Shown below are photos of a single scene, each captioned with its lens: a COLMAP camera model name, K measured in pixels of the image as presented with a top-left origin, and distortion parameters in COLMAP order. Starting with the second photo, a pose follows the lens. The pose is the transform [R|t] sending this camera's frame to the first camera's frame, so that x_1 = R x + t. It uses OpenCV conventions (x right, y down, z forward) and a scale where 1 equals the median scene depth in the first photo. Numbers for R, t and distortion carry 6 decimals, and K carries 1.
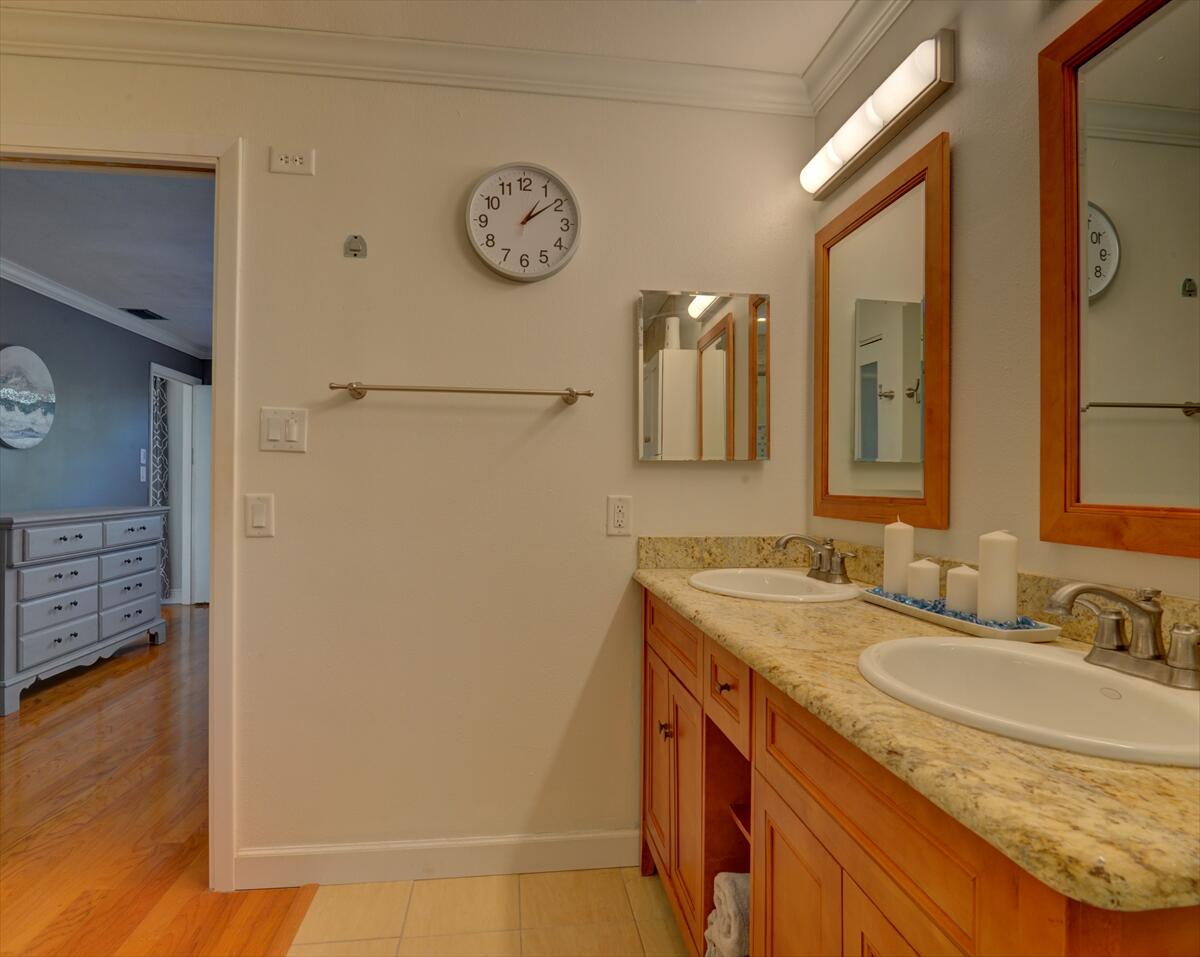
lens RADIAL K [[660.6, 0, 598.3], [0, 660.6, 483.0], [0, 0, 1]] dist [-0.009229, -0.005584]
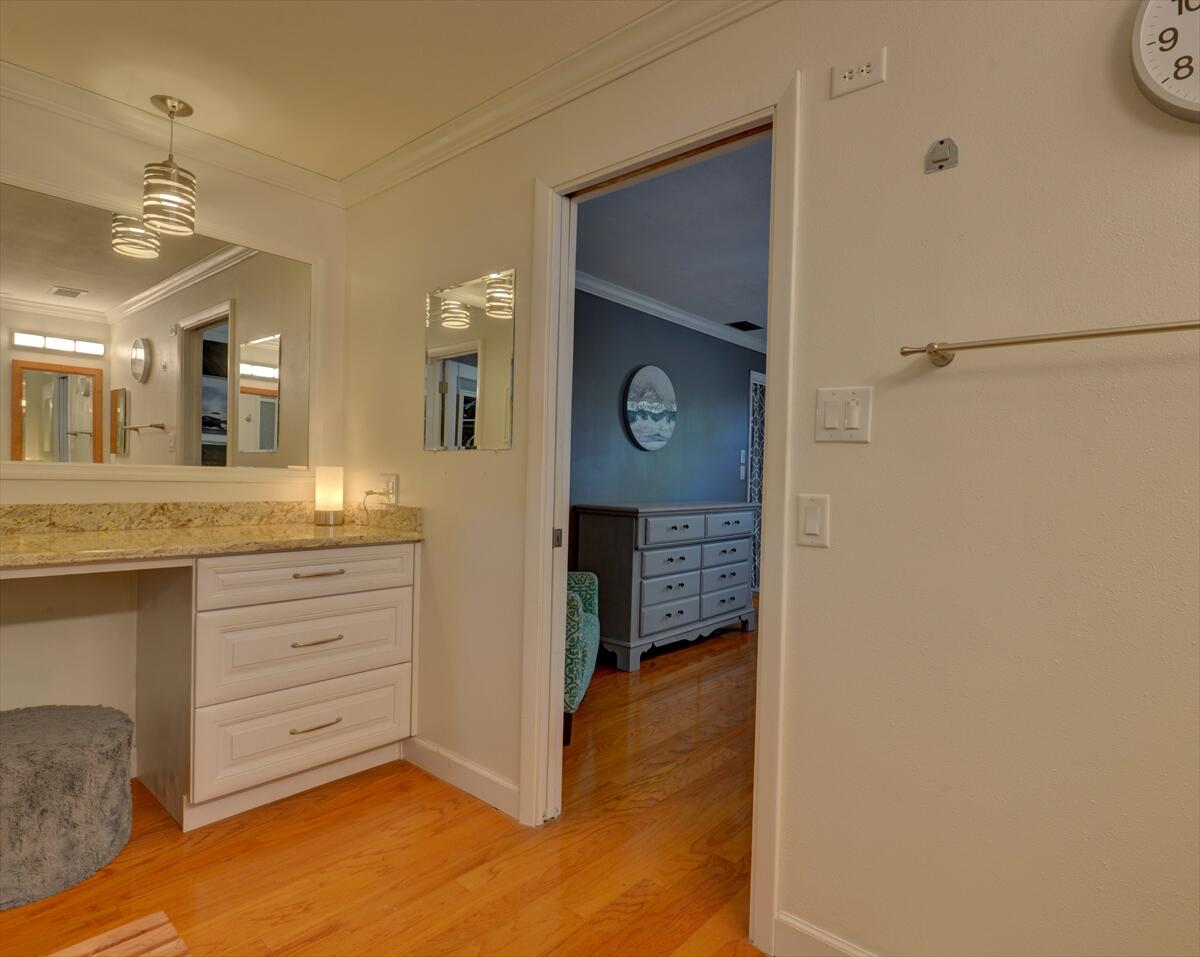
lens RADIAL K [[660.6, 0, 598.3], [0, 660.6, 483.0], [0, 0, 1]] dist [-0.009229, -0.005584]
pose [[0.663912, 0.017278, -0.747611, -0.041973], [-0.018358, 0.999808, 0.006803, 0.000971], [0.747585, 0.009208, 0.664102, 0.138308]]
